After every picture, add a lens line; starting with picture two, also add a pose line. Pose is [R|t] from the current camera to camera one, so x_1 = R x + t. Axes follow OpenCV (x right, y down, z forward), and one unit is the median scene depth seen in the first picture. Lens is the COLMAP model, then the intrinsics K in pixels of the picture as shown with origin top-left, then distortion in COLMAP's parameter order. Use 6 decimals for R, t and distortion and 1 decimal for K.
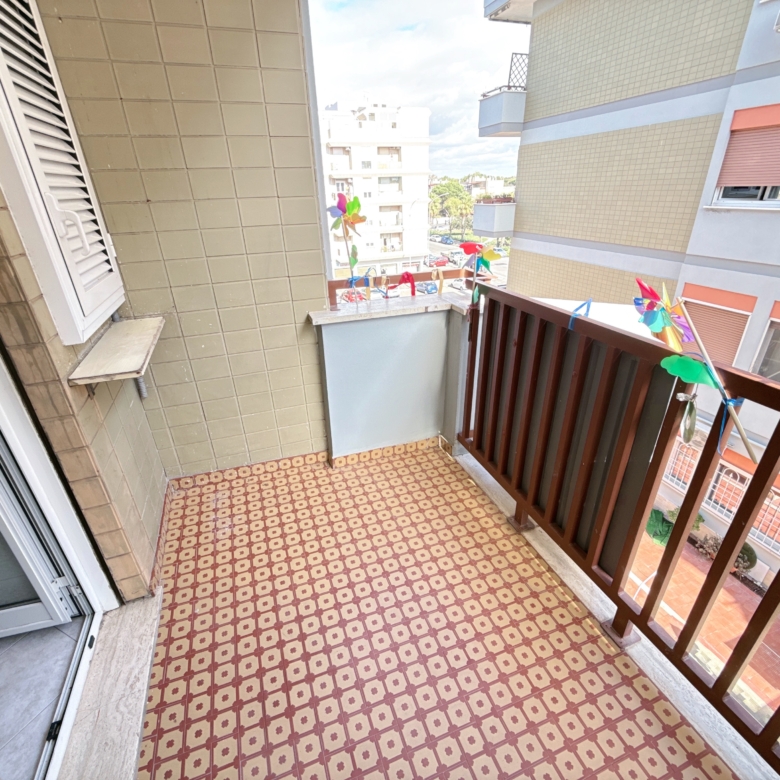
lens RADIAL K [[413.2, 0, 390.0], [0, 413.2, 390.0], [0, 0, 1]] dist [-0.000740, 0.000687]
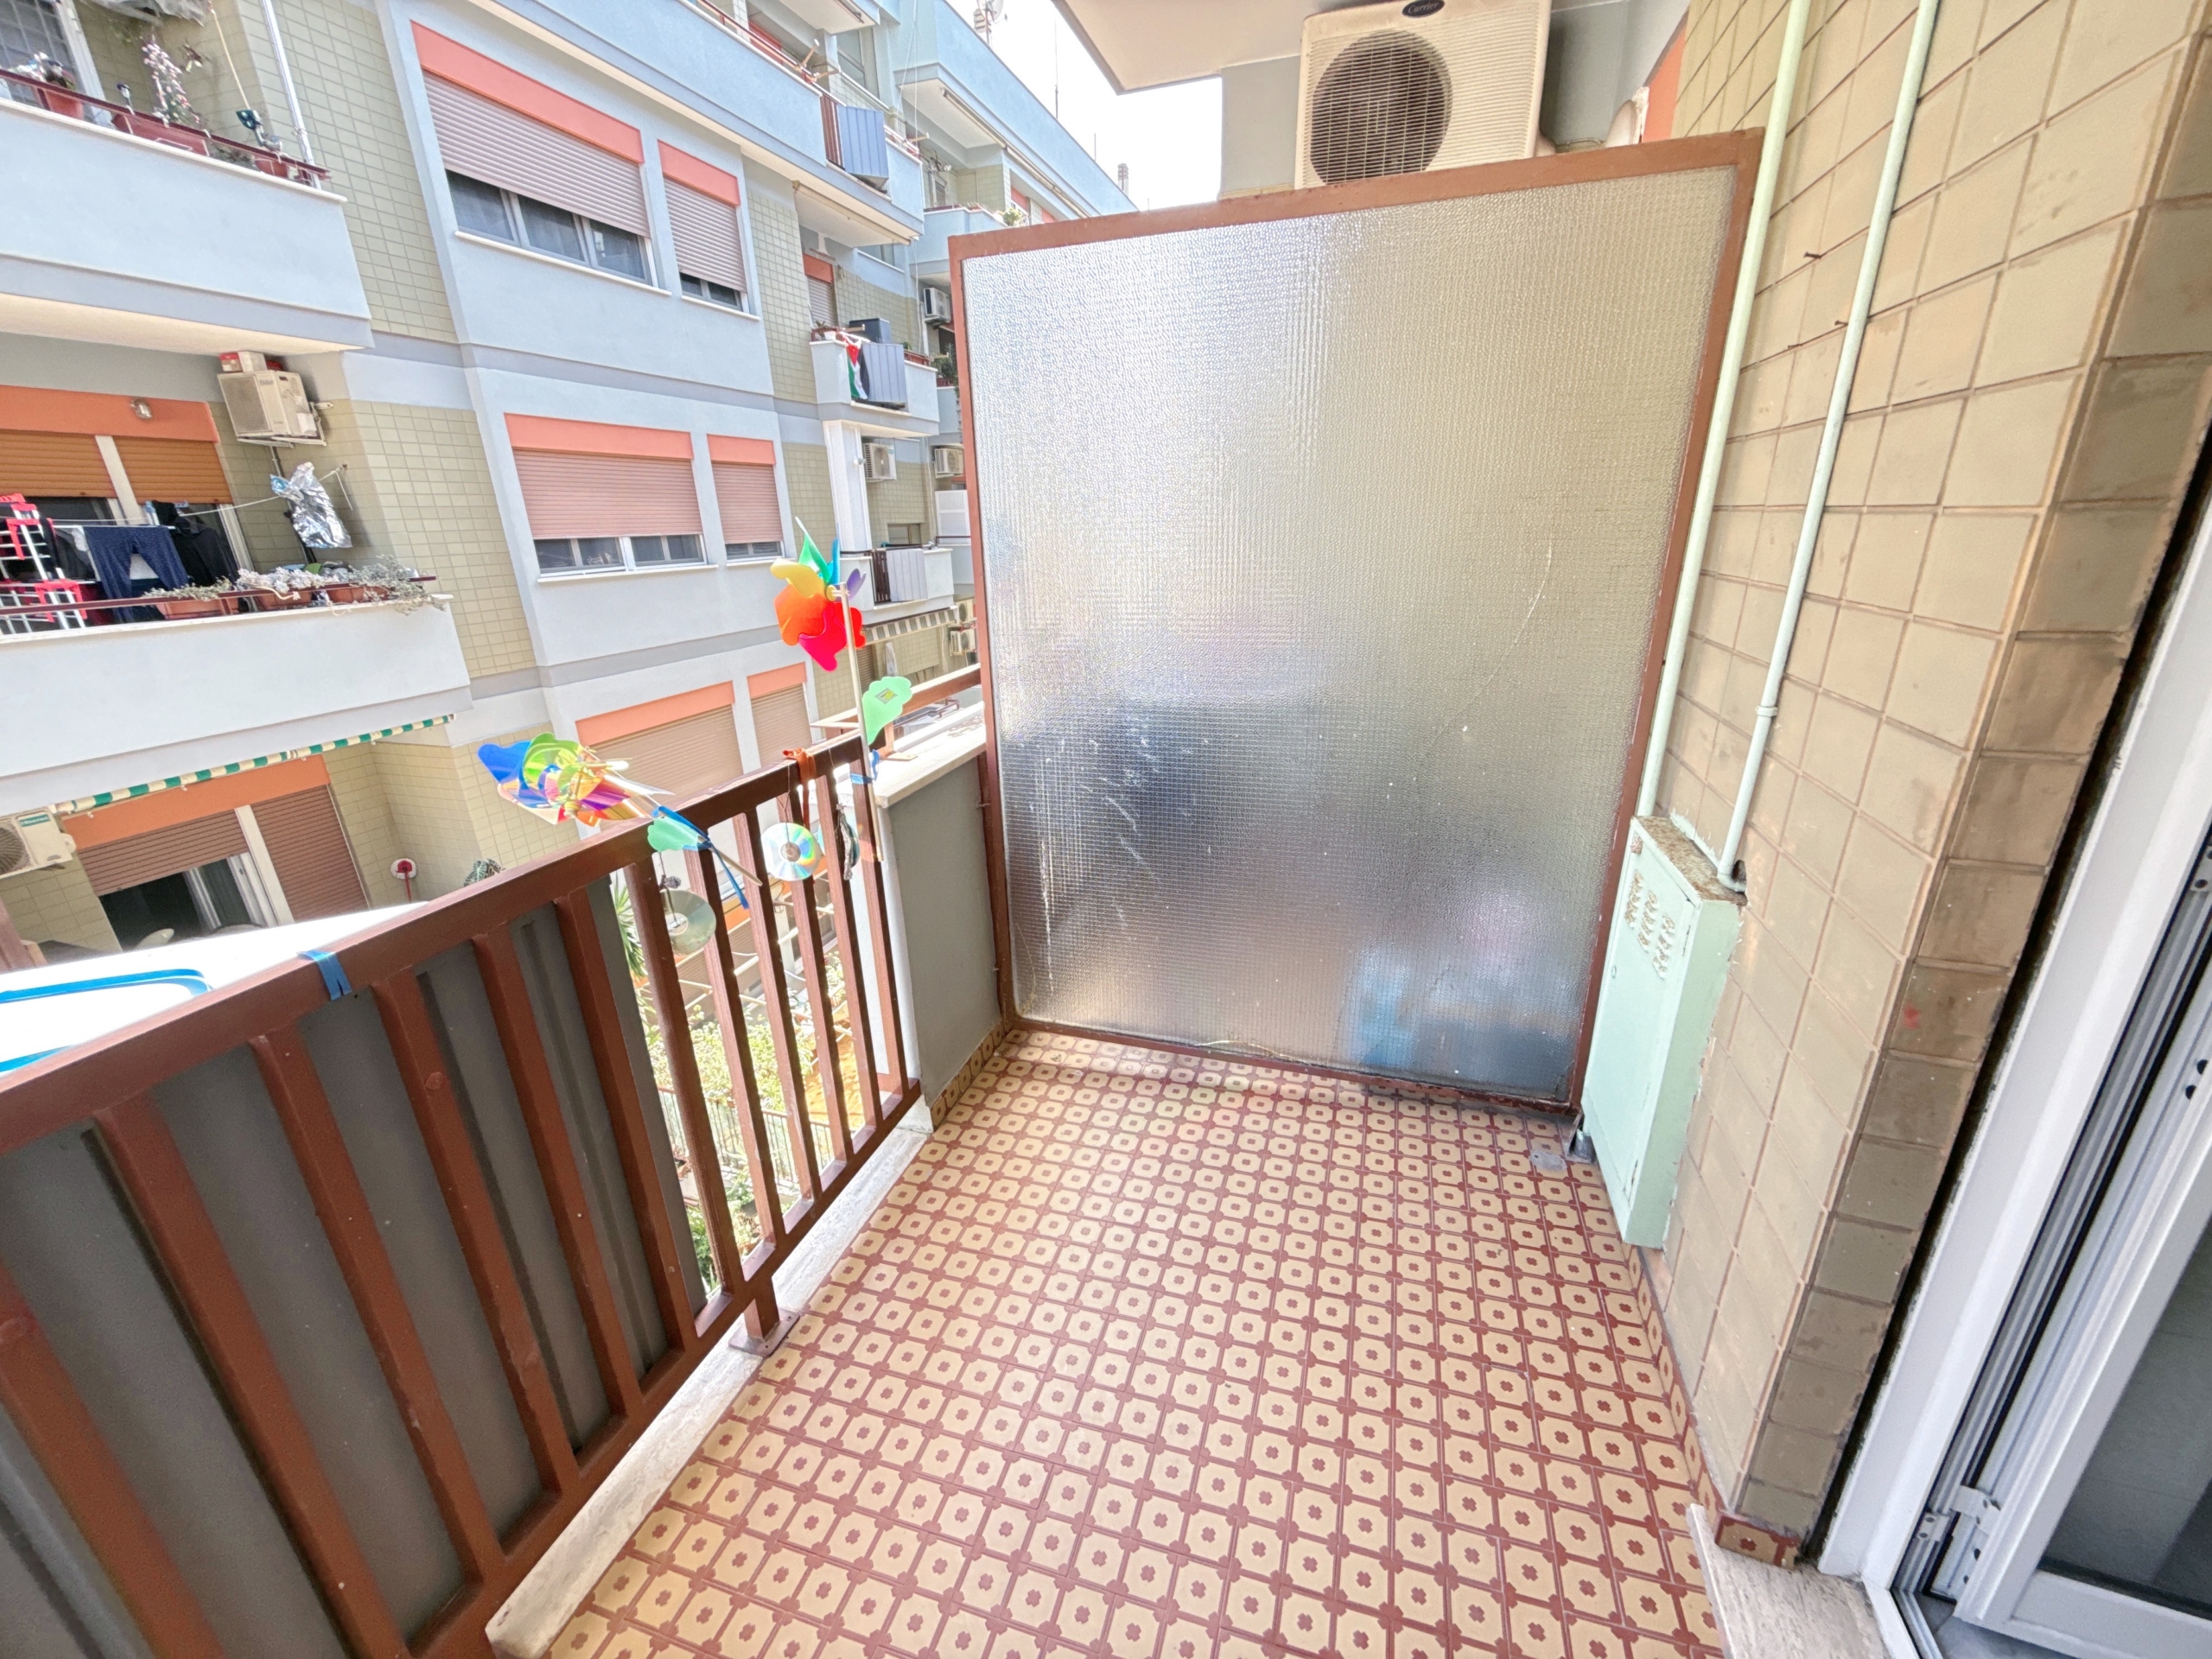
lens RADIAL K [[878.7, 0, 1106.0], [0, 878.7, 829.5], [0, 0, 1]] dist [-0.000221, 0.000529]
pose [[-0.776341, -0.164687, 0.608418, -0.508638], [0.326376, 0.720754, 0.611550, -0.590851], [-0.539234, 0.673344, -0.505801, 1.229582]]
